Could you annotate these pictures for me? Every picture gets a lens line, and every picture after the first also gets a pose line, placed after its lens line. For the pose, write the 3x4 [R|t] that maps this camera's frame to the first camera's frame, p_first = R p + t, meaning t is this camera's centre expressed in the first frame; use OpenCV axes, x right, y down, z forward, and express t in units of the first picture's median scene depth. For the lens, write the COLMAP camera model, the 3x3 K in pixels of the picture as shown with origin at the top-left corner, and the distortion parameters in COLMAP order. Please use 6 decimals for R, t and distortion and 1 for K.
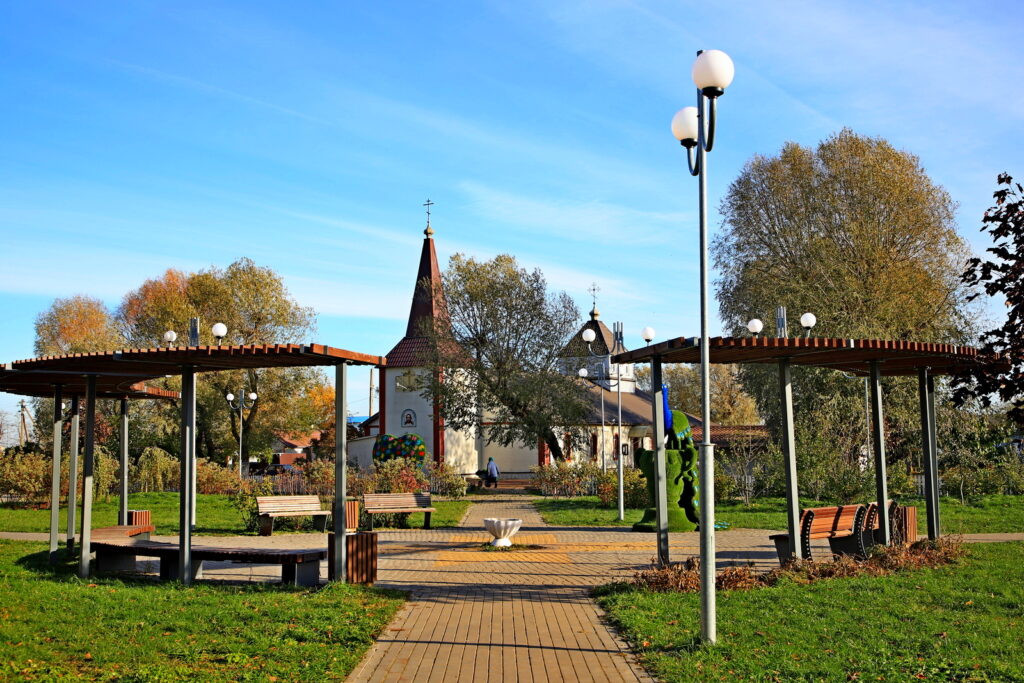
lens RADIAL K [[1254.5, 0, 512.0], [0, 1254.5, 341.5], [0, 0, 1]] dist [-0.001861, 0.002011]
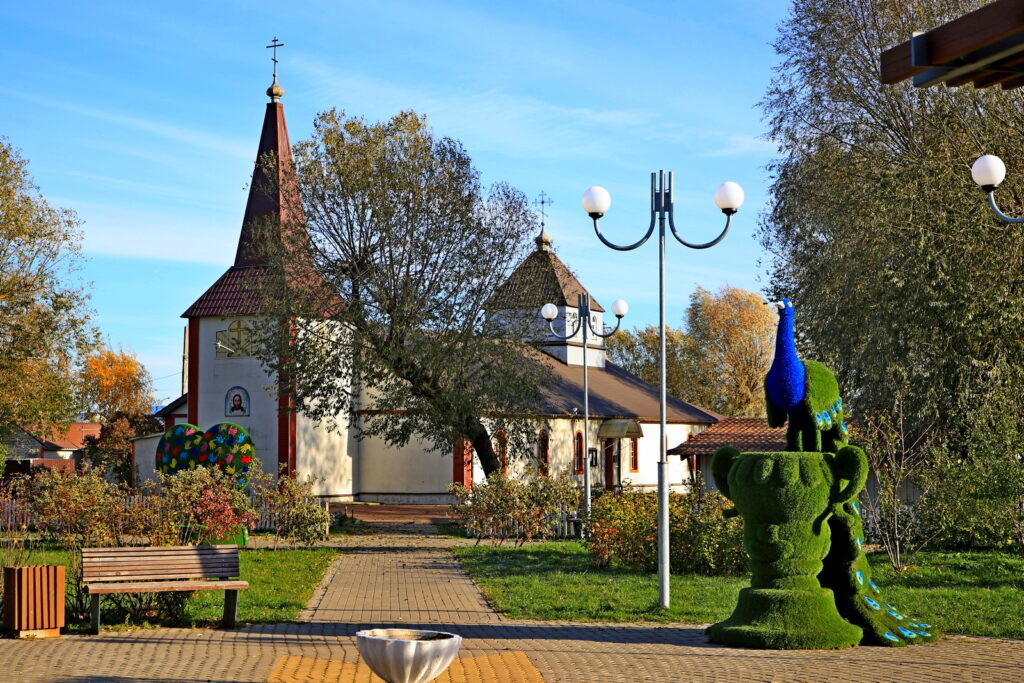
lens RADIAL K [[1708.3, 0, 512.0], [0, 1708.3, 341.5], [0, 0, 1]] dist [0.022694, -0.017571]
pose [[0.997905, 0.013409, 0.063295, -0.004518], [-0.014499, 0.999754, 0.016795, 0.021296], [-0.063055, -0.017677, 0.997854, 0.225258]]
